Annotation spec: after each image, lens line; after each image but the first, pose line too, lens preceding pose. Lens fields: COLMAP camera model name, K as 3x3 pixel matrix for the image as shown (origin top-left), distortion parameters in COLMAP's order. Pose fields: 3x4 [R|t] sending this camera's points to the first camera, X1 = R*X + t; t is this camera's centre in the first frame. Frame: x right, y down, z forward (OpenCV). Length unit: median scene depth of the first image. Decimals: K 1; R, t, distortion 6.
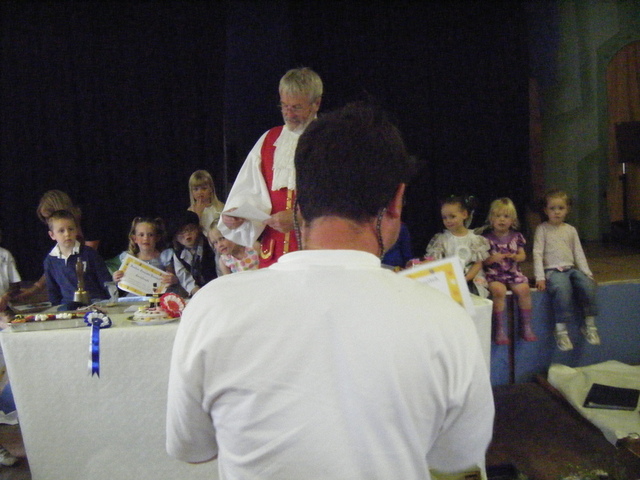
lens RADIAL K [[727.9, 0, 326.7], [0, 727.9, 240.5], [0, 0, 1]] dist [-0.193694, 0.000000]
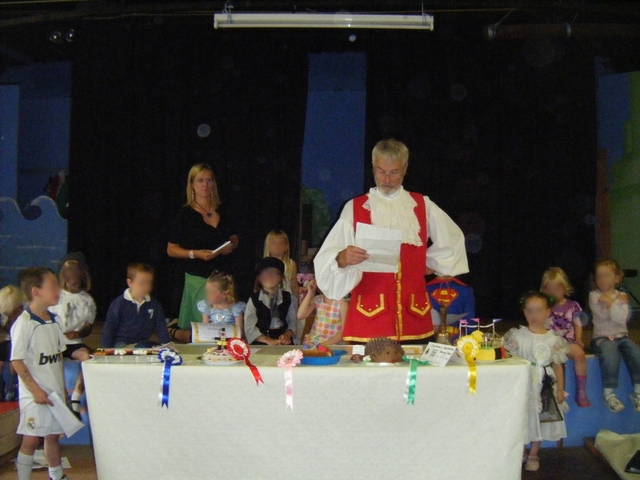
lens RADIAL K [[727.9, 0, 318.3], [0, 727.9, 239.8], [0, 0, 1]] dist [-0.193694, 0.000000]
pose [[0.991913, 0.047005, -0.117892, 0.031364], [-0.056157, 0.995559, -0.075552, -0.000390], [0.113817, 0.081562, 0.990148, -0.099346]]
